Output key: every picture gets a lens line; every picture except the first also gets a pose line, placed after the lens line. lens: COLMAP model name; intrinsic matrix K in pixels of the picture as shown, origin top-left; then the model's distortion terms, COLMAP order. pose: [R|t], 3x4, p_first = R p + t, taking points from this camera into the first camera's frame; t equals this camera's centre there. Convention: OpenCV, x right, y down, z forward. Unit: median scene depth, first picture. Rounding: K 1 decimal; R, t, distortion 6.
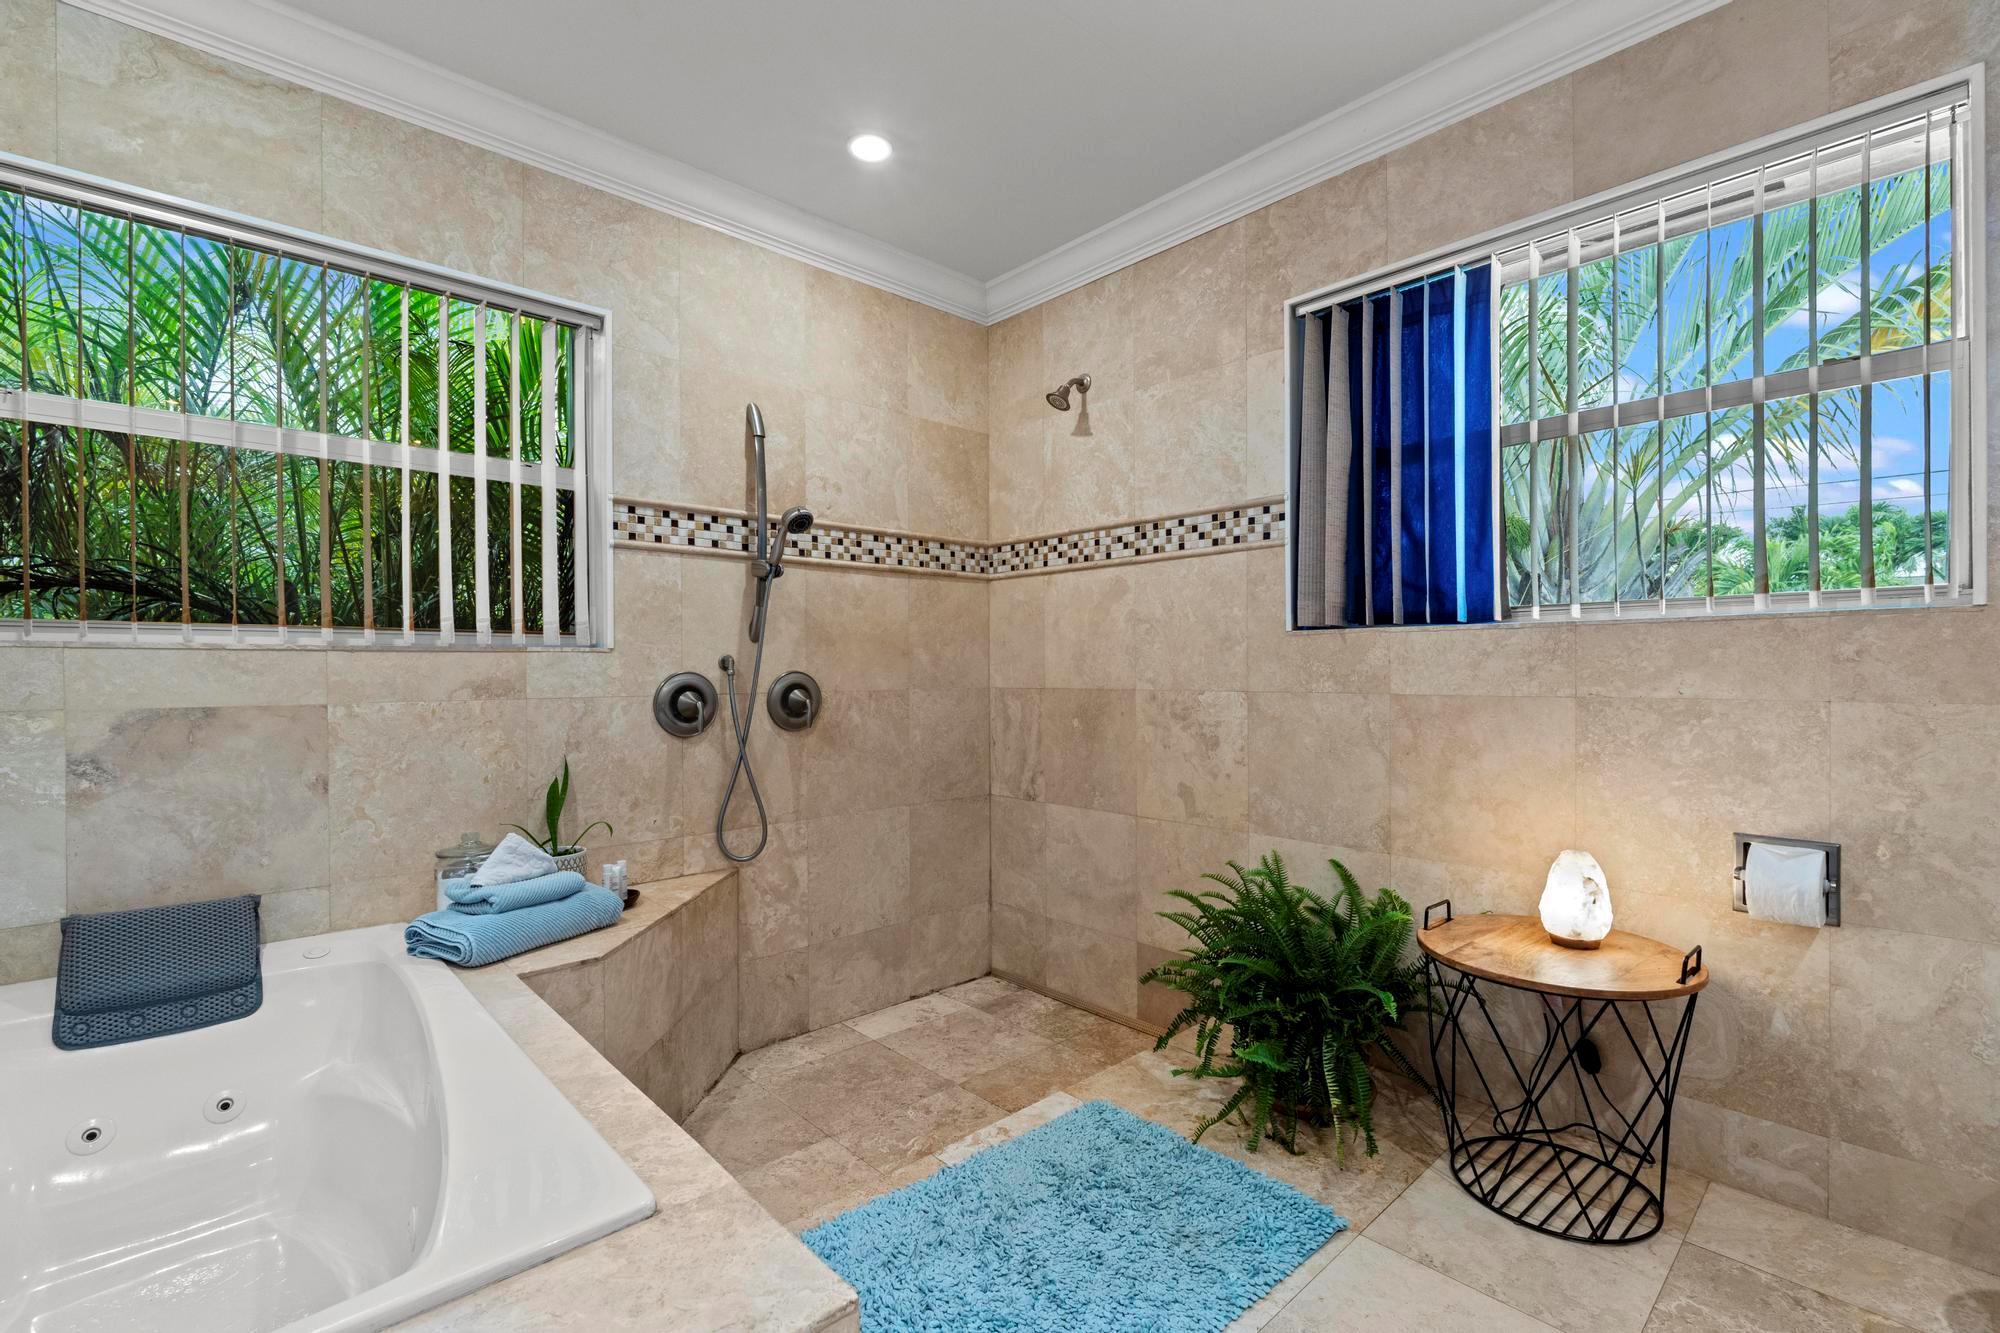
lens RADIAL K [[866.1, 0, 1007.7], [0, 866.1, 682.8], [0, 0, 1]] dist [-0.005356, 0.000032]
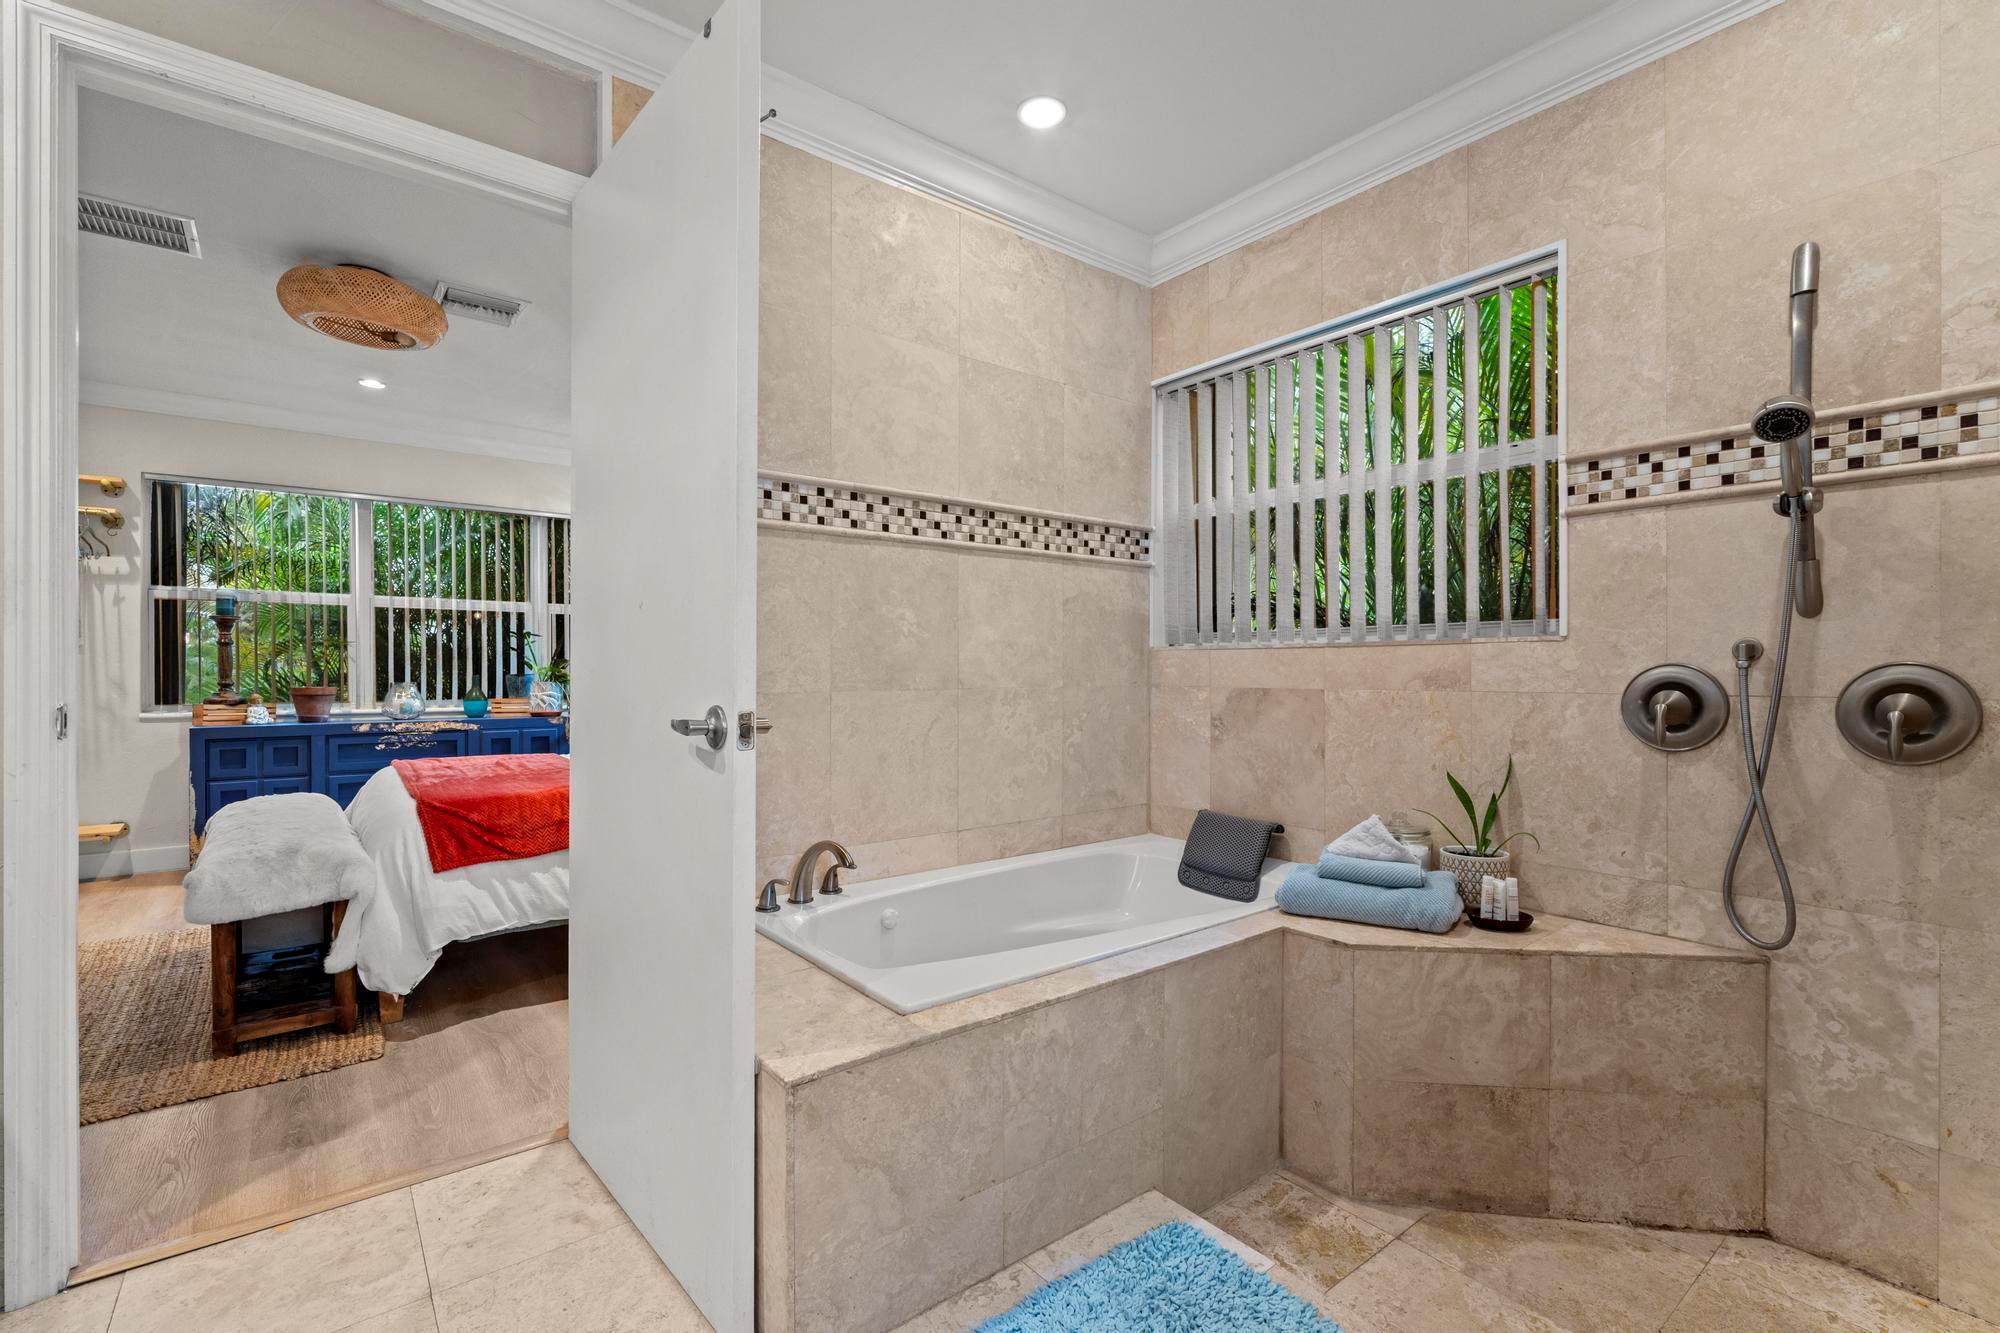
lens RADIAL K [[880.3, 0, 998.7], [0, 880.3, 686.5], [0, 0, 1]] dist [-0.012072, 0.000769]
pose [[-0.087202, 0.025855, -0.995855, 1.052167], [-0.011124, 0.999576, 0.026925, -0.016821], [0.996129, 0.013426, -0.086878, 1.211396]]
